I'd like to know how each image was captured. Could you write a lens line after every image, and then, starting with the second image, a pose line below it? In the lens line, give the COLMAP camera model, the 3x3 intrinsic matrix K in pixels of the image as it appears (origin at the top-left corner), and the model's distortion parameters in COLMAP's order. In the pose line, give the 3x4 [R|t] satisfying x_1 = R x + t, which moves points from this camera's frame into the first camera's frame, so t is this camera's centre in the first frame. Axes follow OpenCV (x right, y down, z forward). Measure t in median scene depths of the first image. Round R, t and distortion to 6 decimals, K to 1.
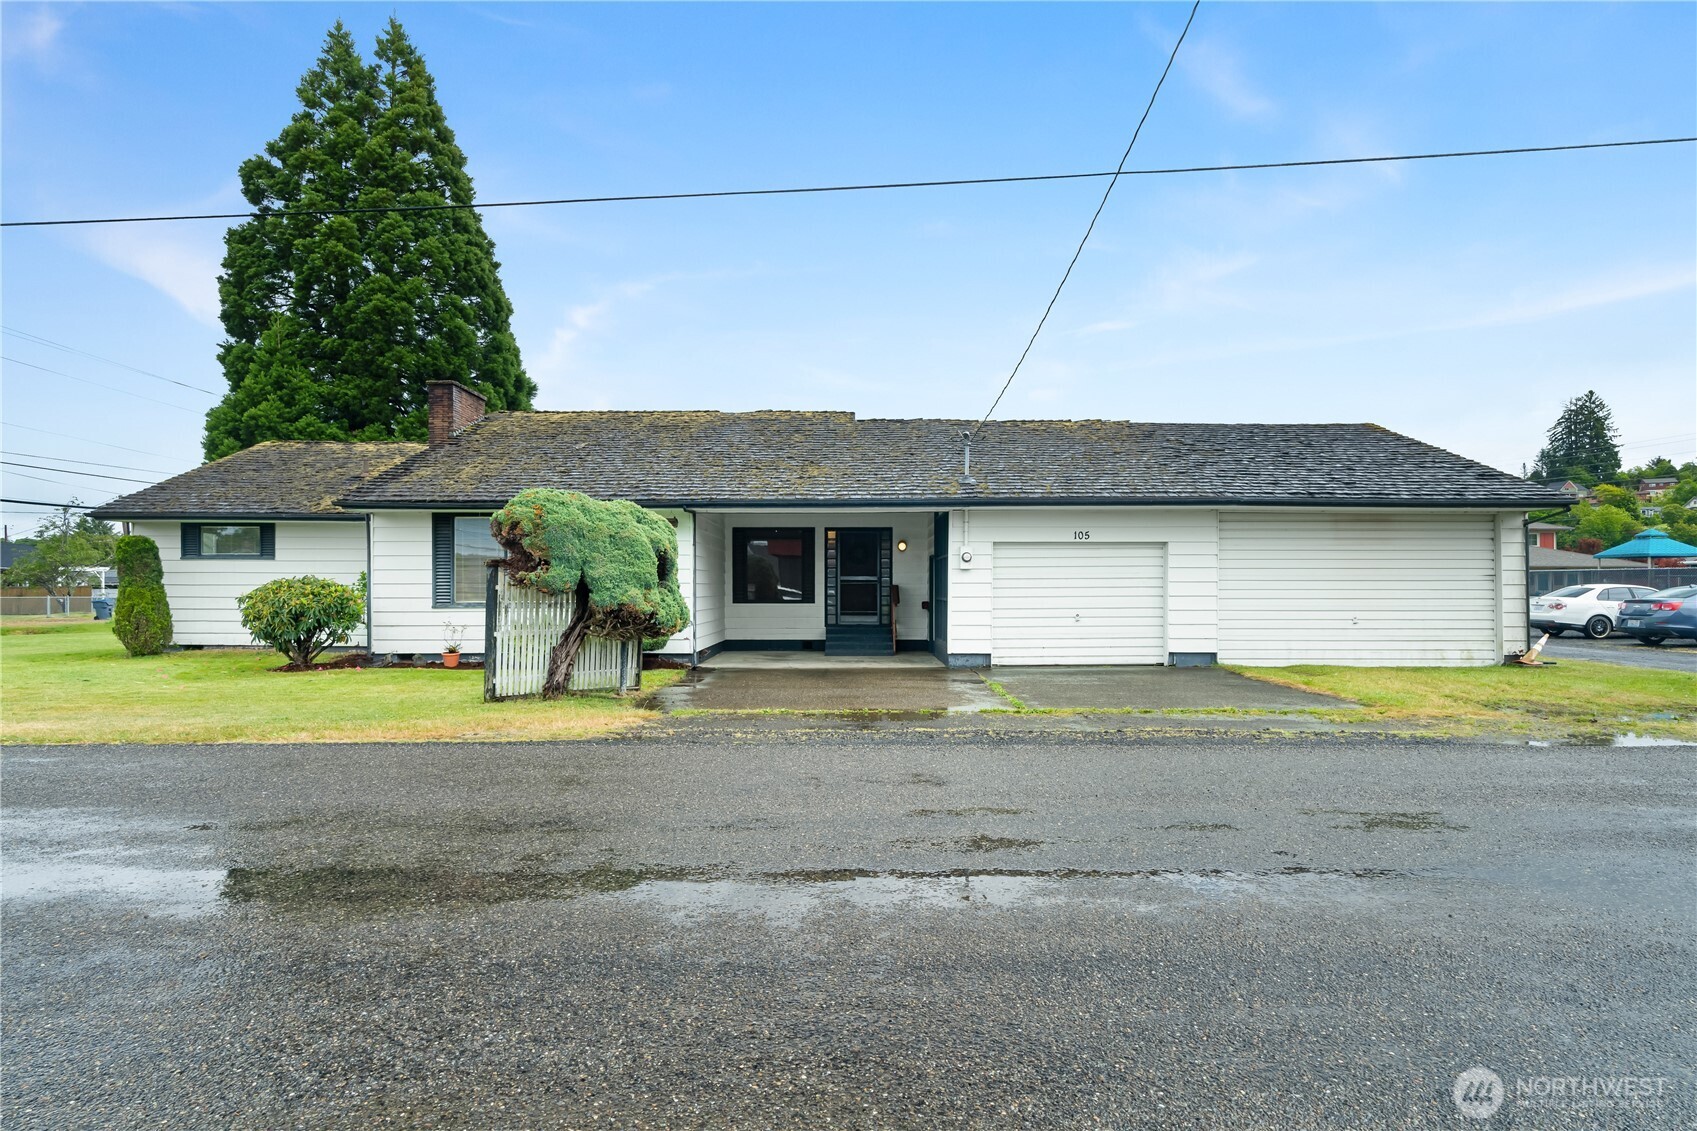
lens RADIAL K [[886.4, 0, 848.5], [0, 886.4, 565.5], [0, 0, 1]] dist [-0.002962, -0.000482]
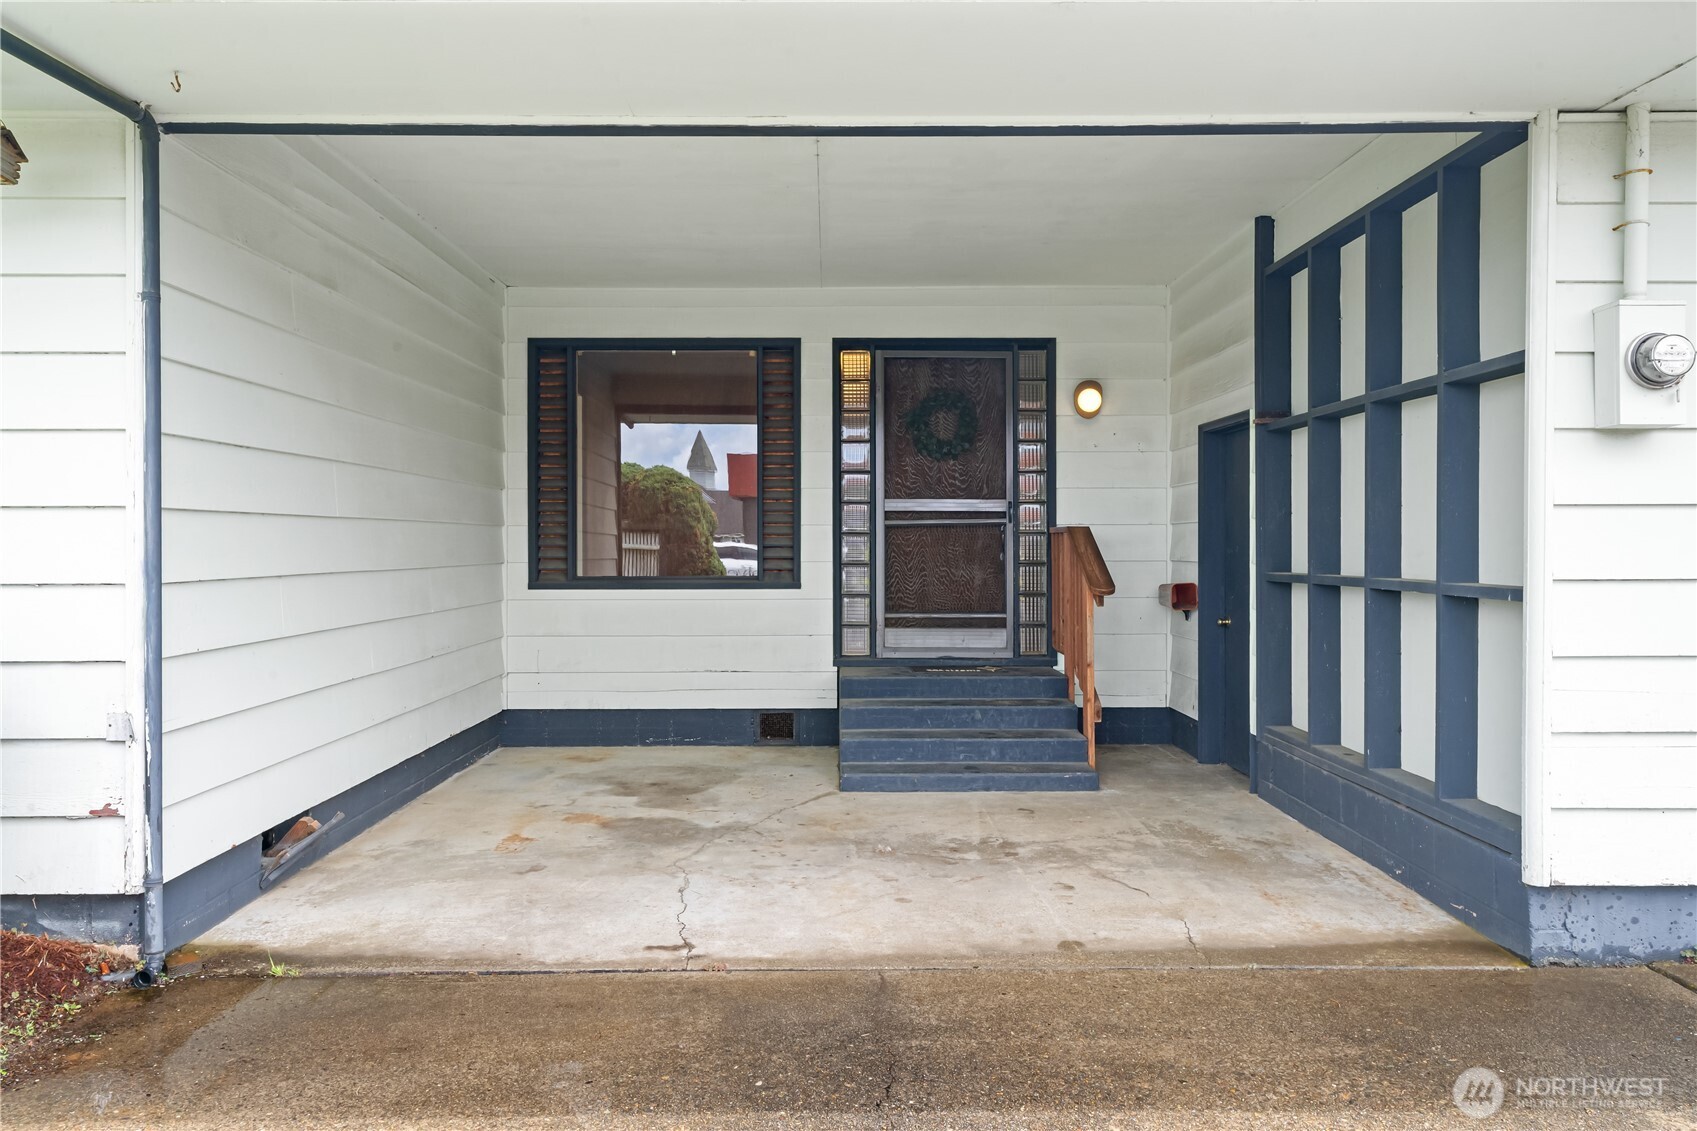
lens RADIAL K [[1236.8, 0, 848.5], [0, 1236.8, 565.5], [0, 0, 1]] dist [0.000214, 0.000037]
pose [[0.999898, 0.003404, 0.013904, -0.027834], [-0.004023, 0.998991, 0.044725, 0.016459], [-0.013738, -0.044777, 0.998903, 0.583977]]
